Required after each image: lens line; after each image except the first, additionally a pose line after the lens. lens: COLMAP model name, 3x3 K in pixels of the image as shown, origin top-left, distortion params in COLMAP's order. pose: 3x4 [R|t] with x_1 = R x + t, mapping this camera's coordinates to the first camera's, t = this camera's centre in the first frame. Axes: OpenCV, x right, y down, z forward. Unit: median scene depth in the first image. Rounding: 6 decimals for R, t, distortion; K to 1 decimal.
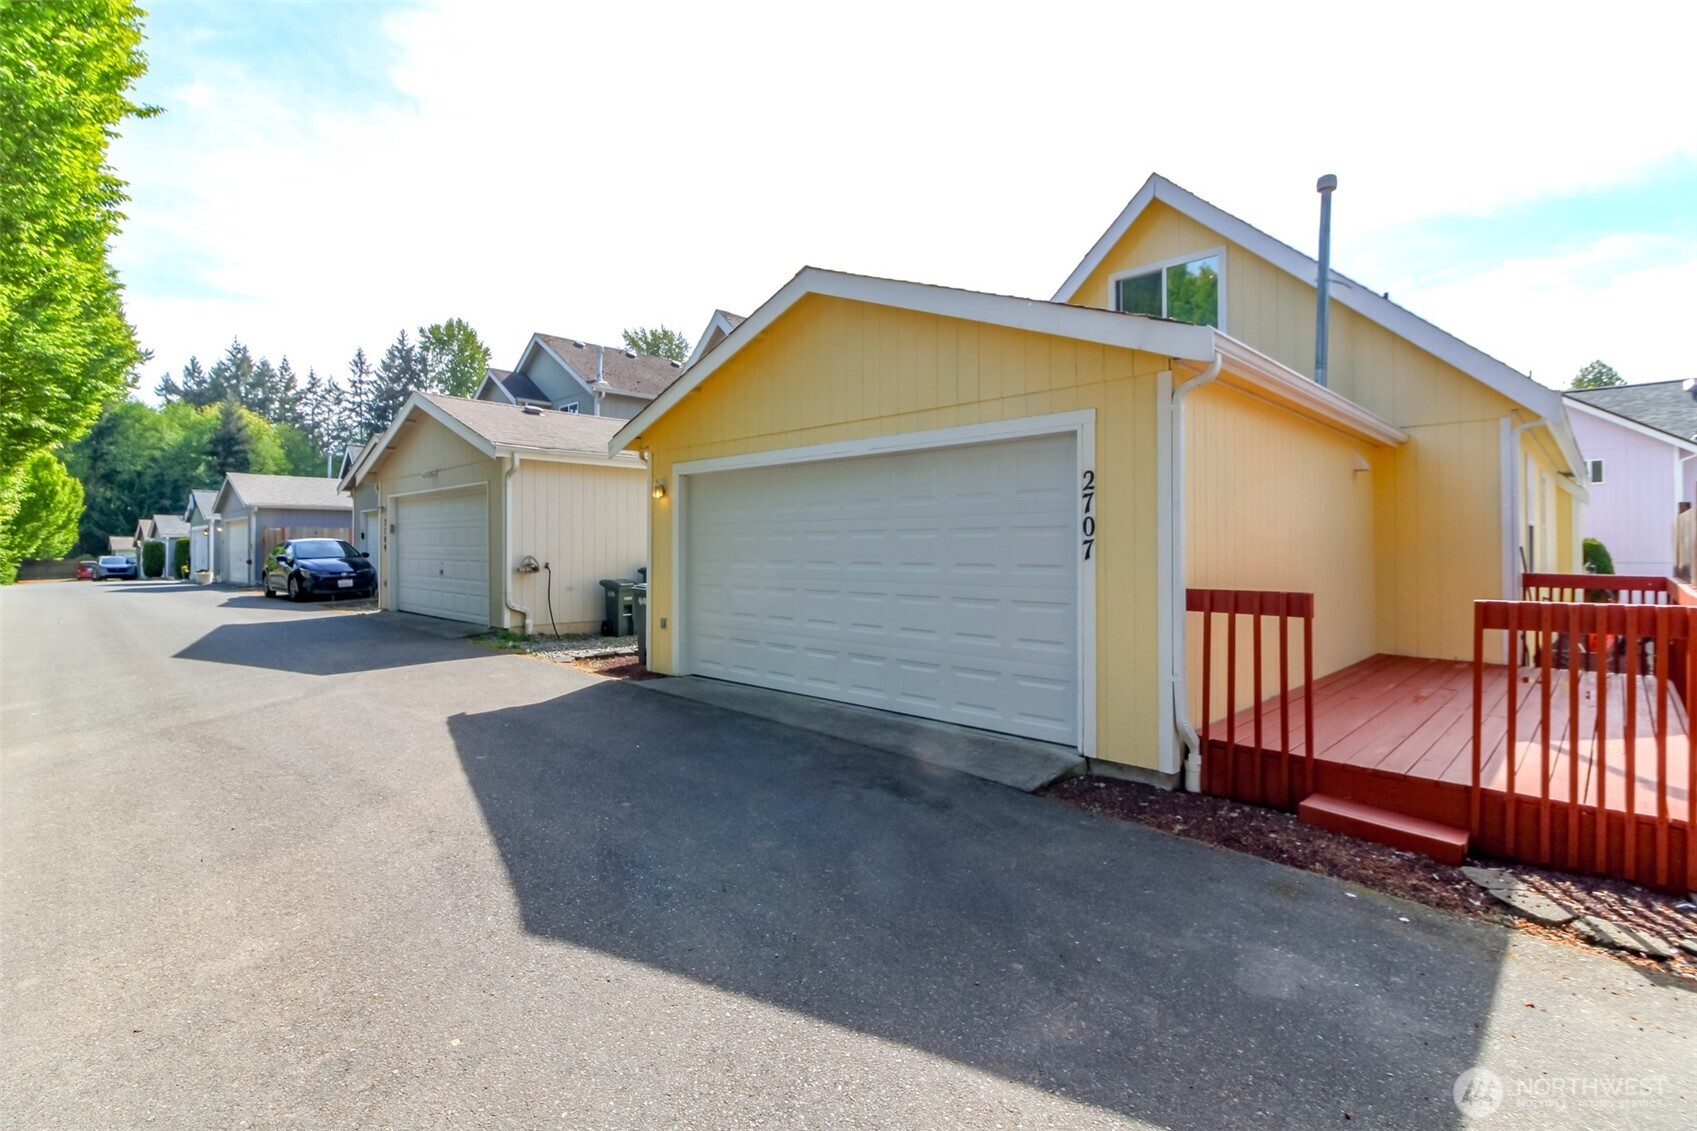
lens RADIAL K [[796.5, 0, 843.1], [0, 796.5, 533.2], [0, 0, 1]] dist [0.005833, 0.000357]
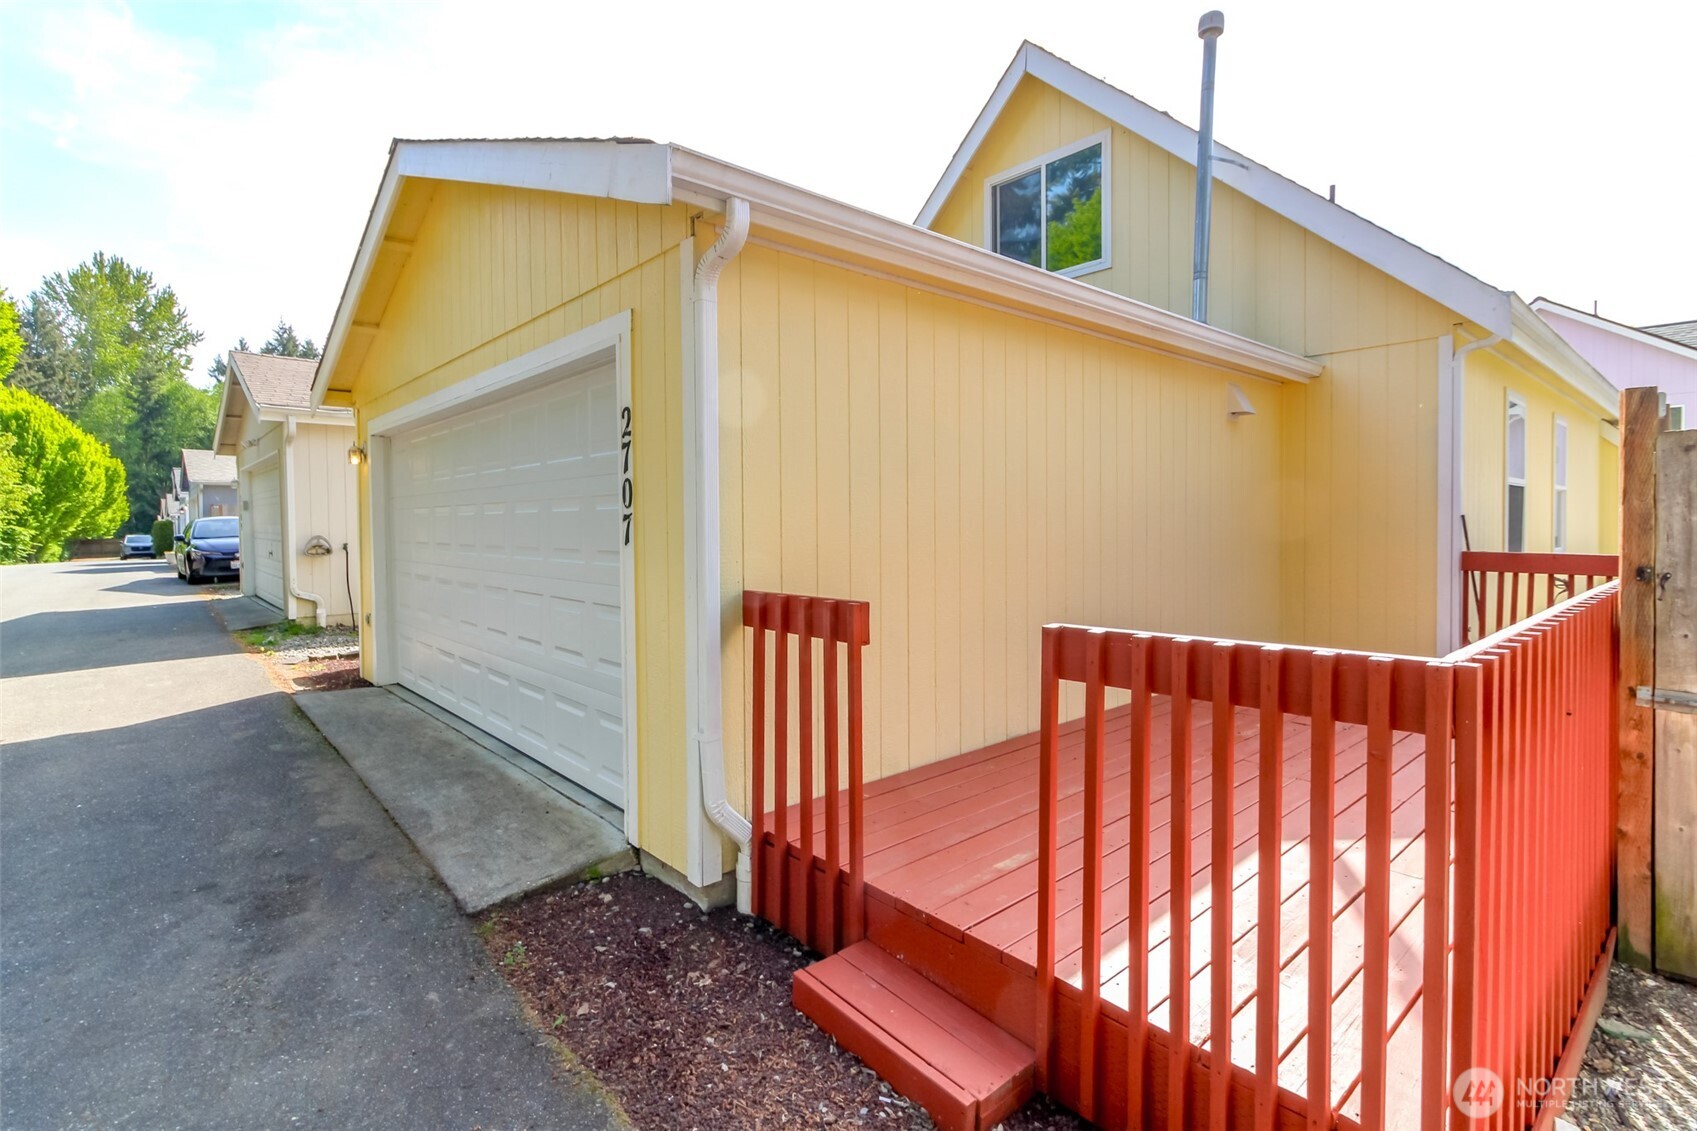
lens RADIAL K [[809.3, 0, 845.9], [0, 809.3, 536.0], [0, 0, 1]] dist [0.007449, -0.000613]
pose [[0.997627, -0.008446, -0.068331, 0.317983], [0.011082, 0.999205, 0.038301, 0.001676], [0.067953, -0.038967, 0.996927, 0.212167]]
